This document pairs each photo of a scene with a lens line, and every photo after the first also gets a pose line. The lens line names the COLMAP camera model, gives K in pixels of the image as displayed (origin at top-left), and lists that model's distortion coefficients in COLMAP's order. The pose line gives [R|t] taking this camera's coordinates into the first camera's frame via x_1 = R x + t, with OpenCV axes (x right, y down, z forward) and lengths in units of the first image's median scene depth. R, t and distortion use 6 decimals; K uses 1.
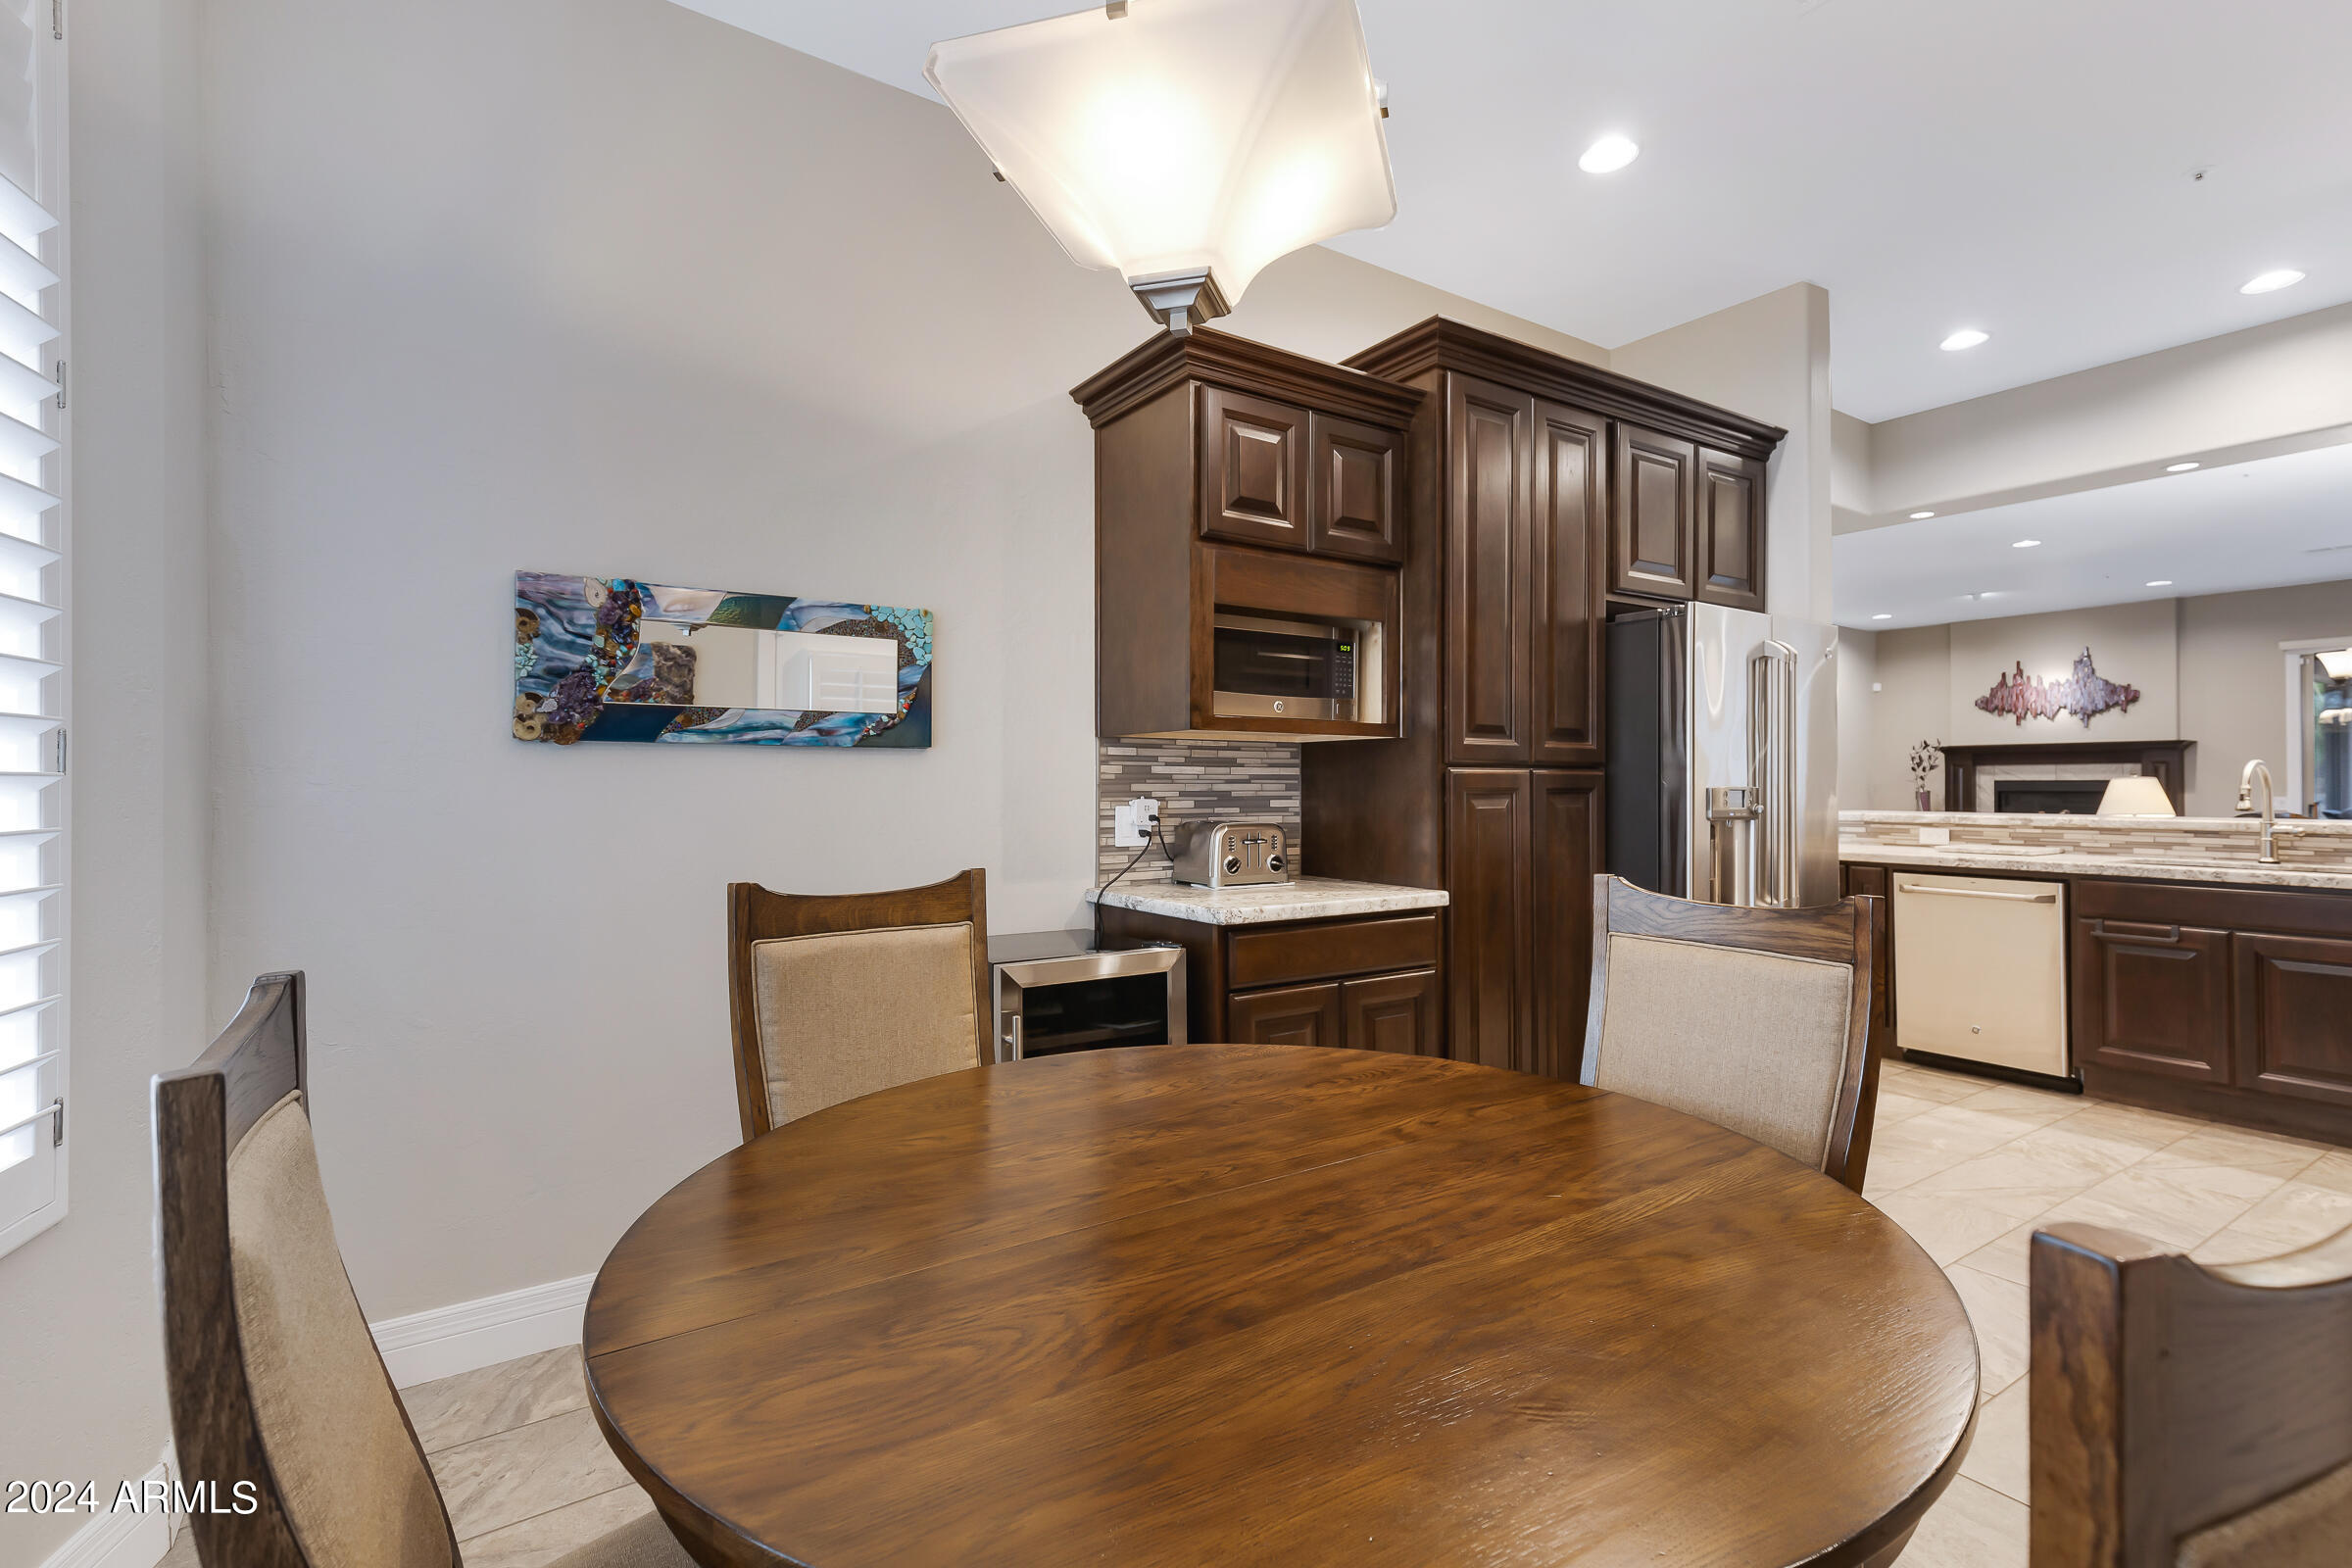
lens RADIAL K [[1077.6, 0, 1160.5], [0, 1077.6, 767.3], [0, 0, 1]] dist [0.017891, -0.004573]
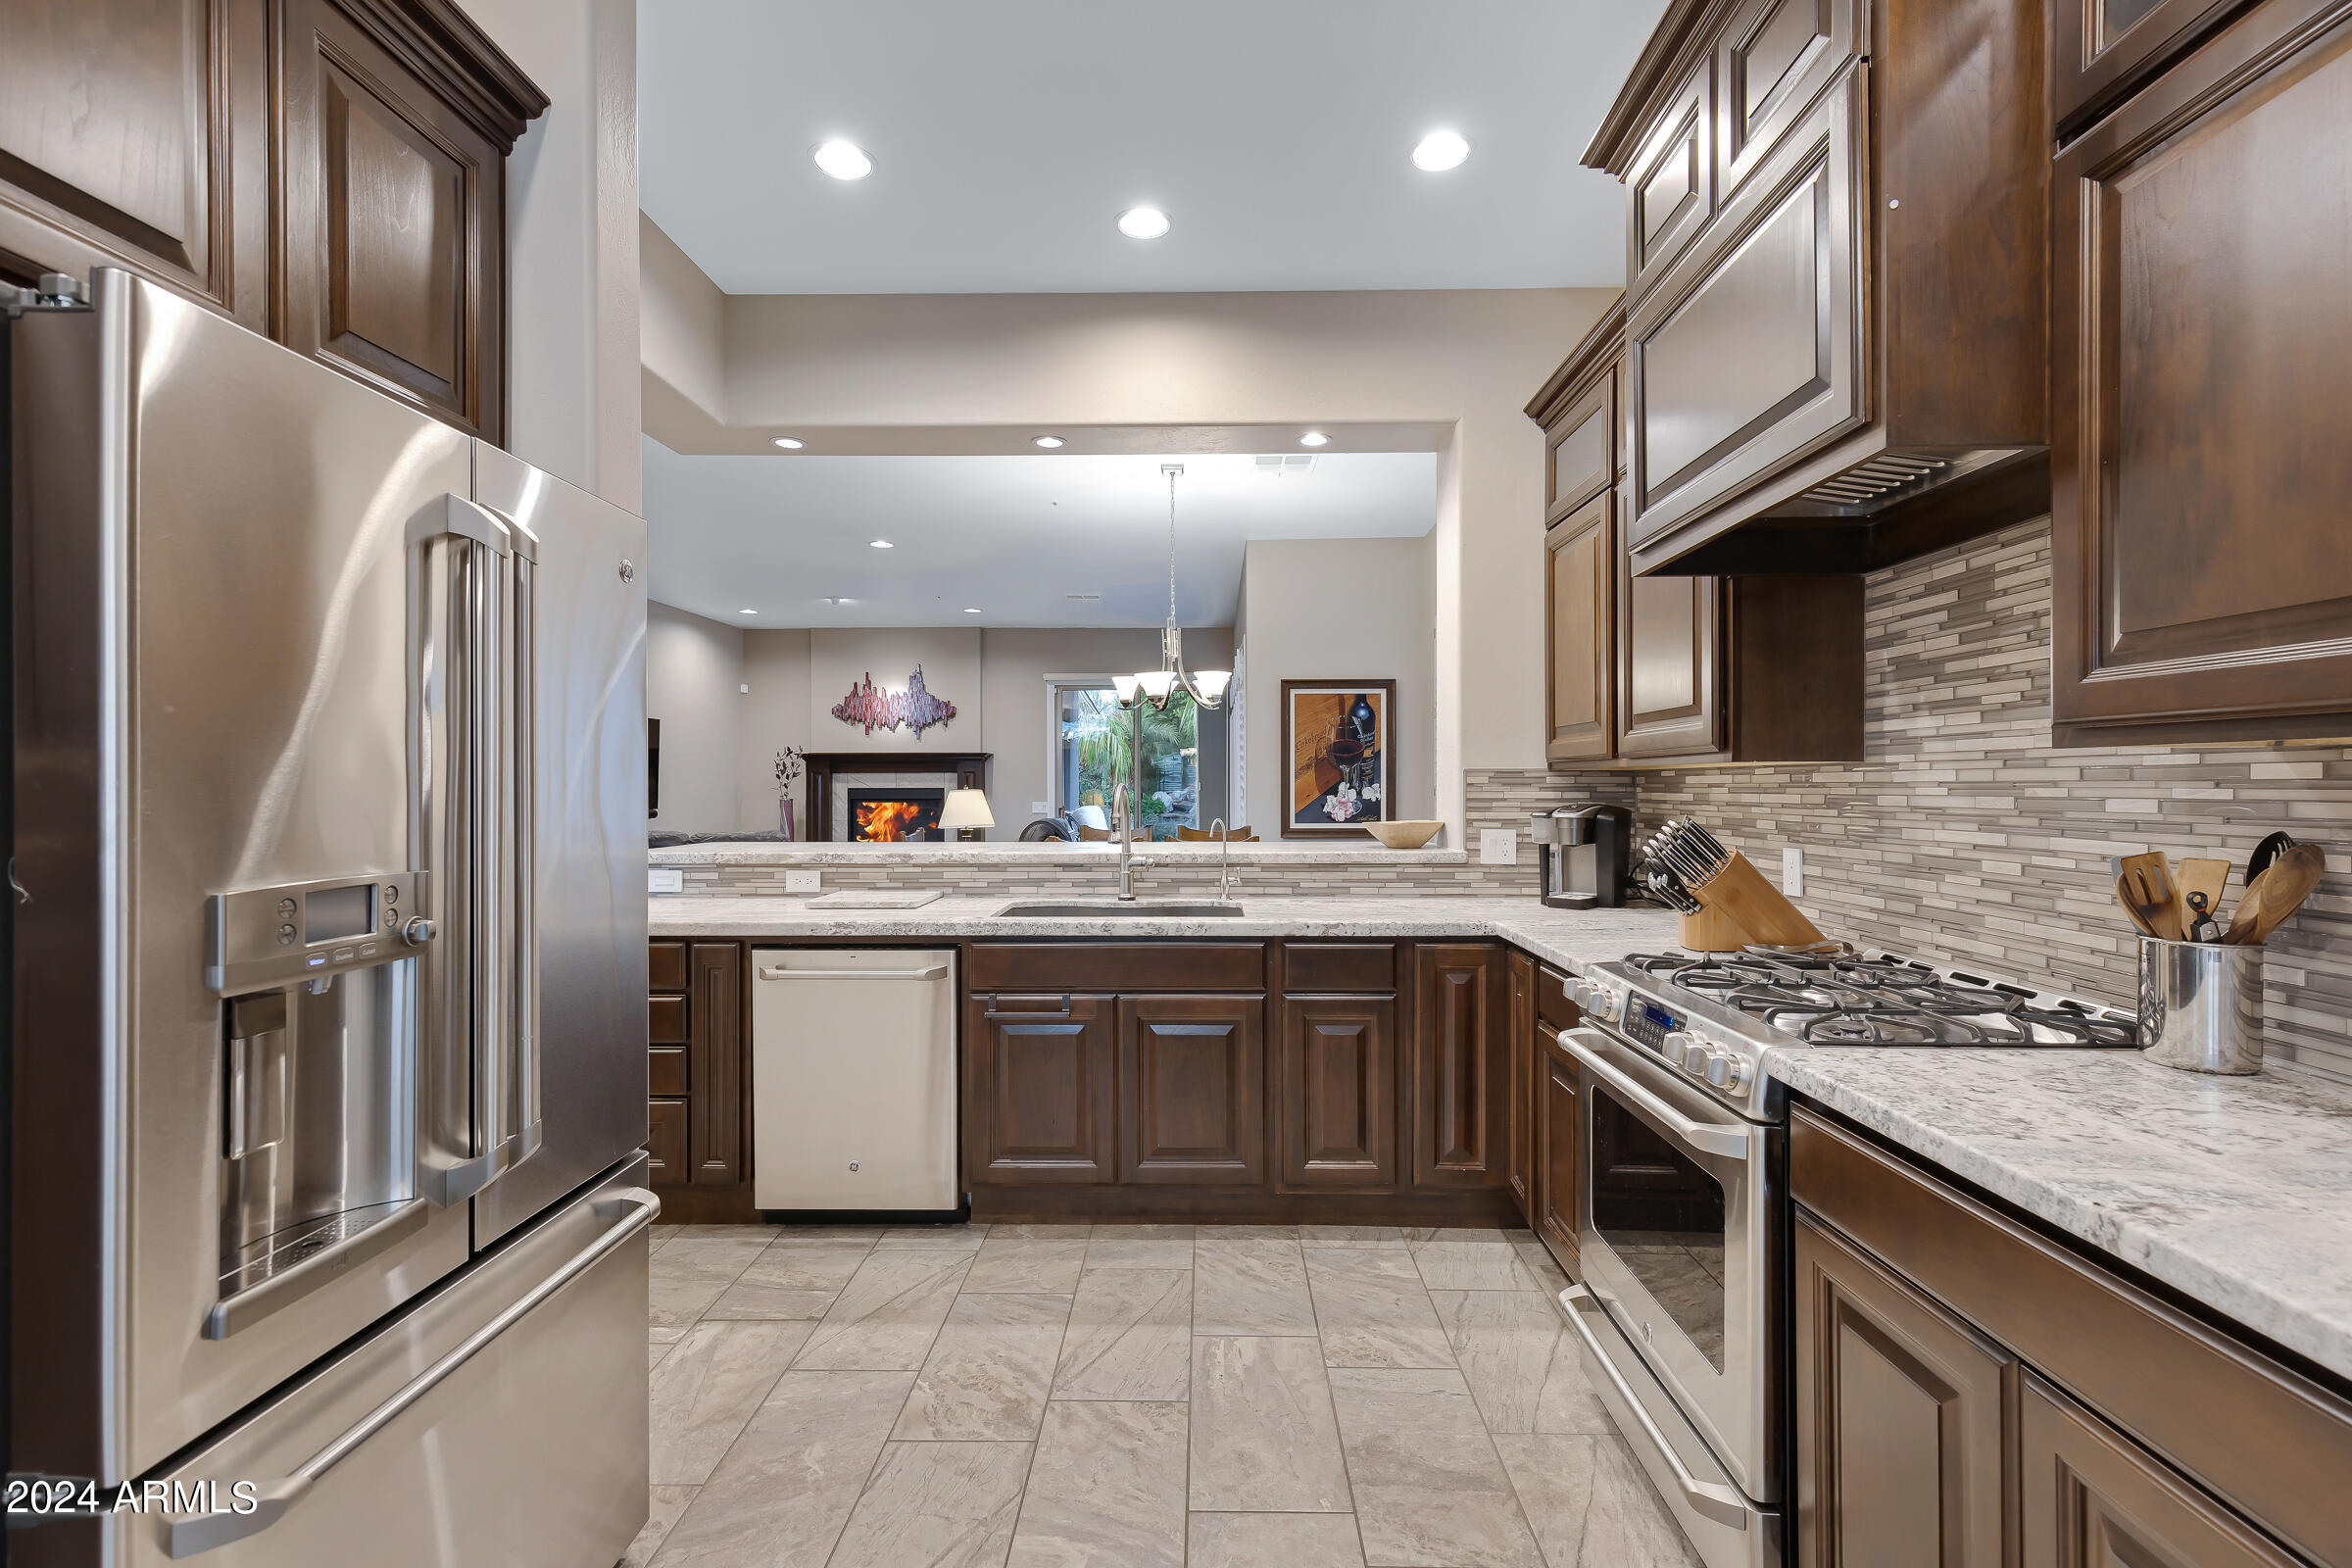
lens RADIAL K [[1077.6, 0, 1178.5], [0, 1077.6, 788.3], [0, 0, 1]] dist [0.017891, -0.004573]
pose [[0.572754, -0.007974, 0.819689, 0.251524], [-0.007638, 0.999857, 0.015063, -0.011679], [-0.819692, -0.014889, 0.572611, 0.363069]]
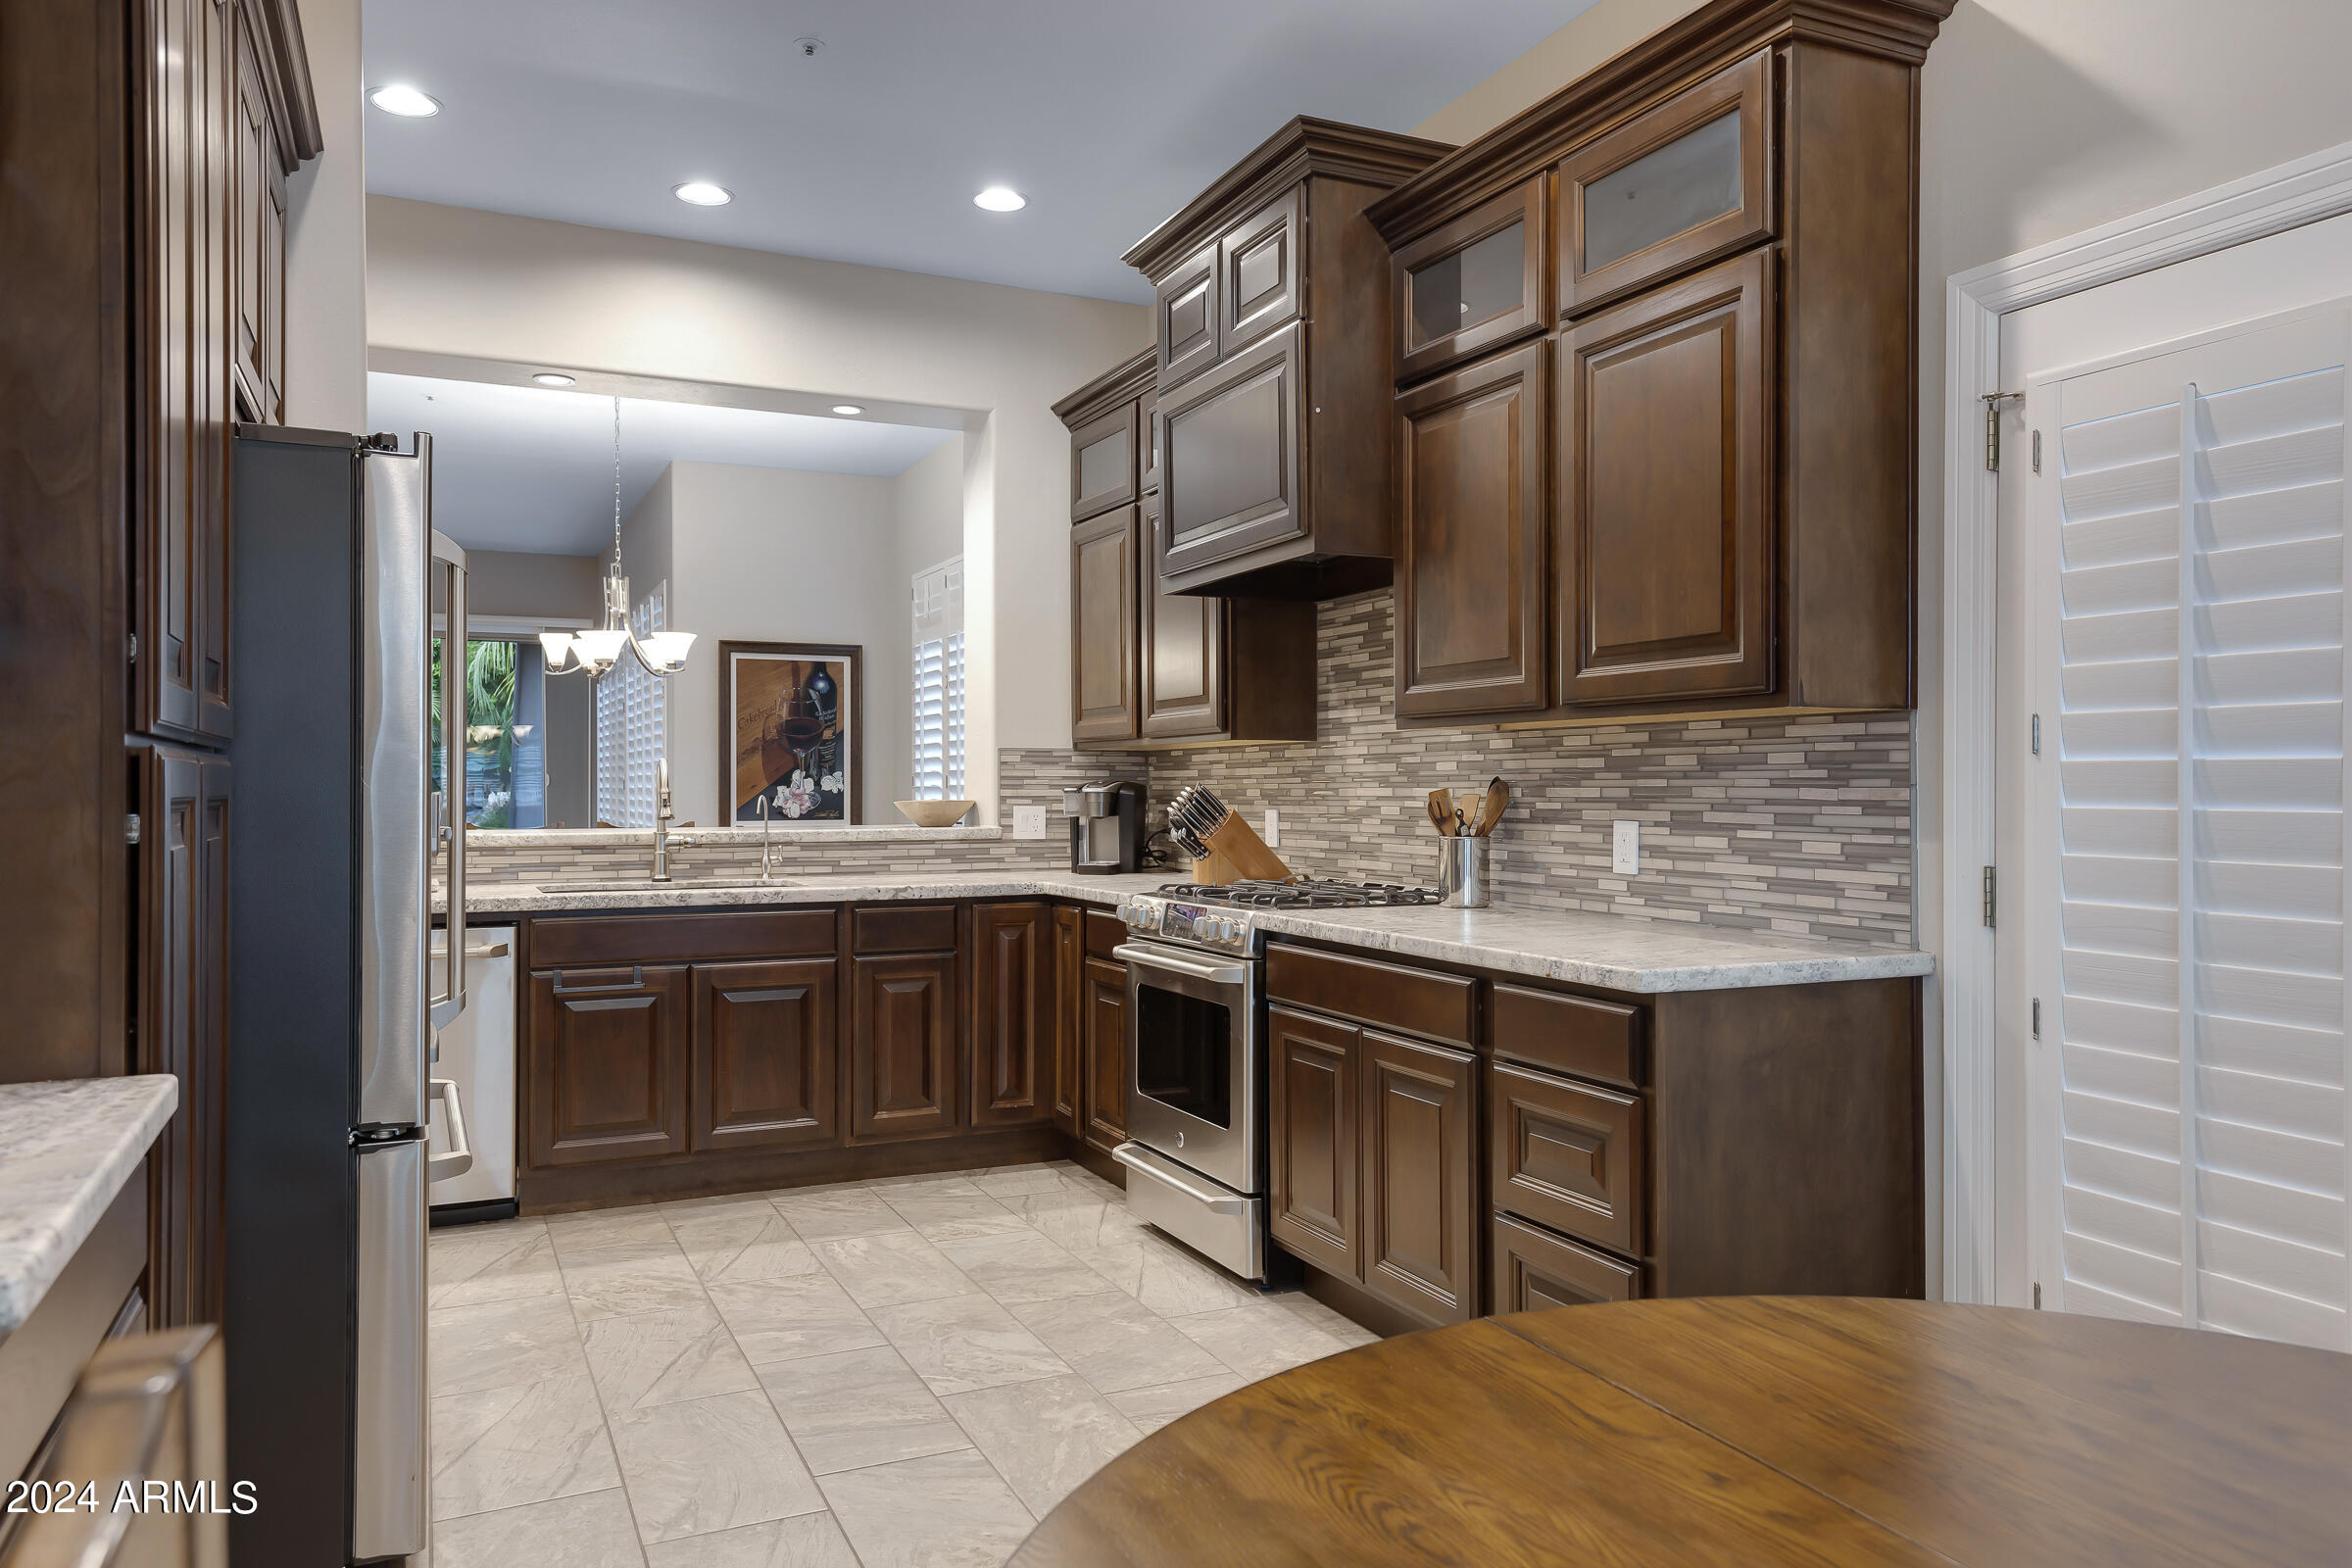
lens RADIAL K [[1684.2, 0, 1187.8], [0, 1684.2, 788.8], [0, 0, 1]] dist [0.001472, -0.005152]
pose [[0.148477, -0.003043, 0.988911, -0.152441], [-0.013003, 0.999903, 0.005029, 0.004583], [-0.988830, -0.013606, 0.148423, 0.319757]]
